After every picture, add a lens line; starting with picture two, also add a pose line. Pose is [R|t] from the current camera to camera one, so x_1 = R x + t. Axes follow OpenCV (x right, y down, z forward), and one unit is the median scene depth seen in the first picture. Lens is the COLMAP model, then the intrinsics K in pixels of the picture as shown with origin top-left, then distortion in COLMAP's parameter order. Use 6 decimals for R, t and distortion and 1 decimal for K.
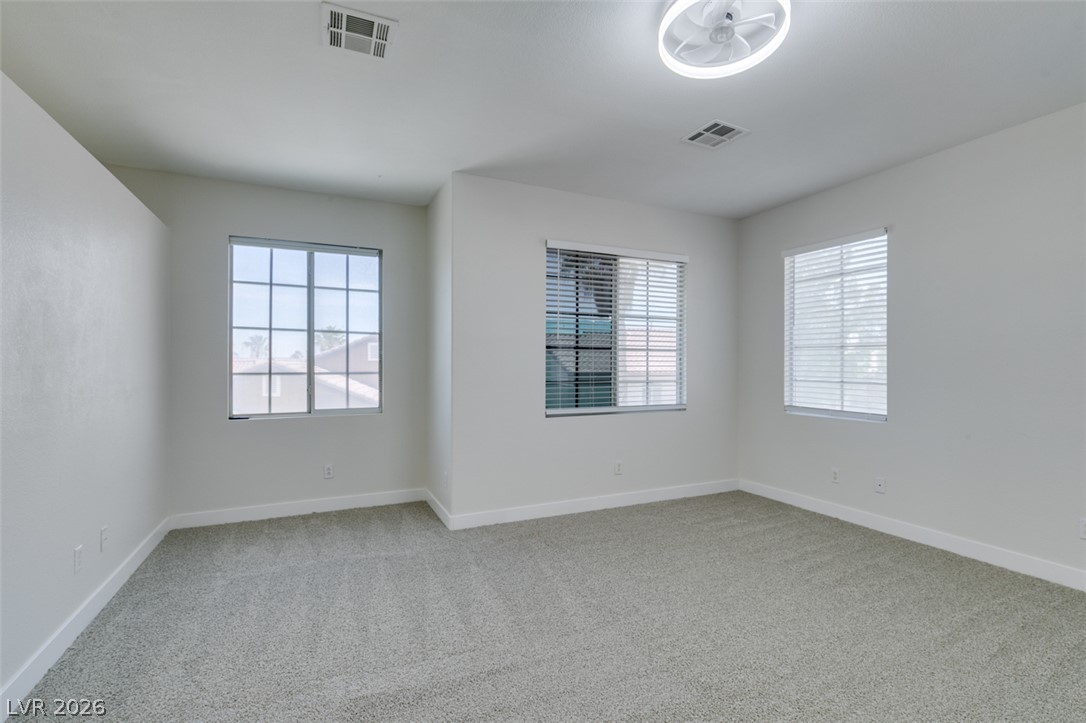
lens RADIAL K [[488.8, 0, 542.5], [0, 488.8, 366.2], [0, 0, 1]] dist [-0.001671, -0.000934]
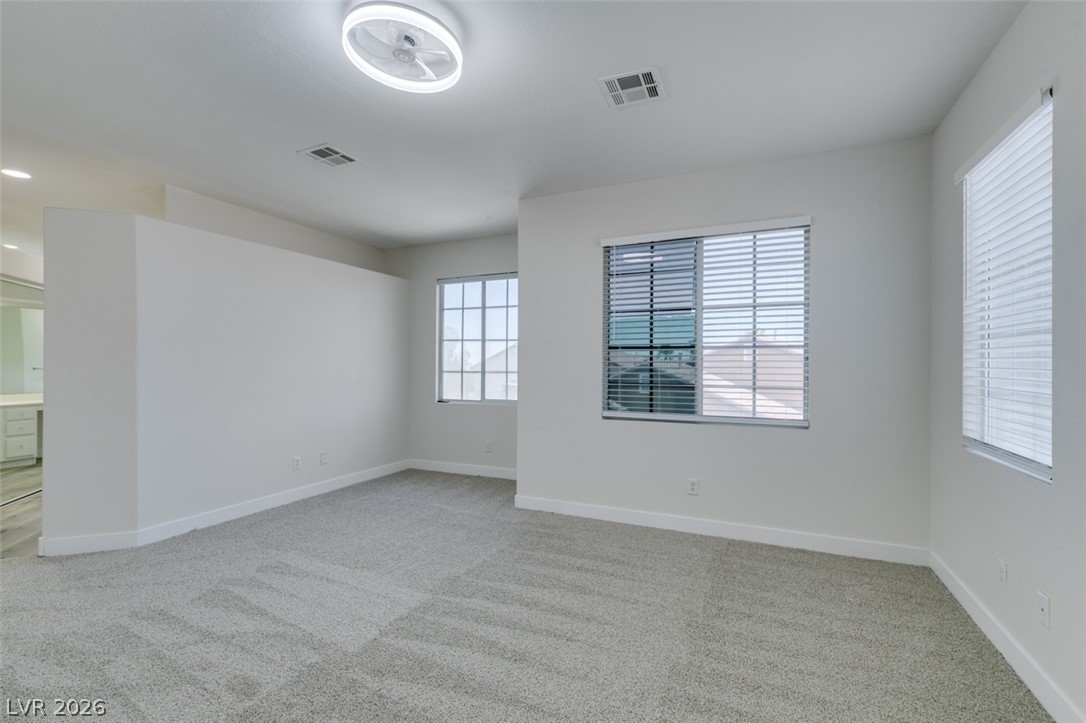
lens RADIAL K [[485.5, 0, 539.9], [0, 485.5, 360.3], [0, 0, 1]] dist [0.003835, -0.000266]
pose [[0.646614, -0.006682, -0.762788, 0.634180], [-0.003649, 0.999923, -0.011853, -0.001542], [0.762809, 0.010448, 0.646540, 0.251338]]
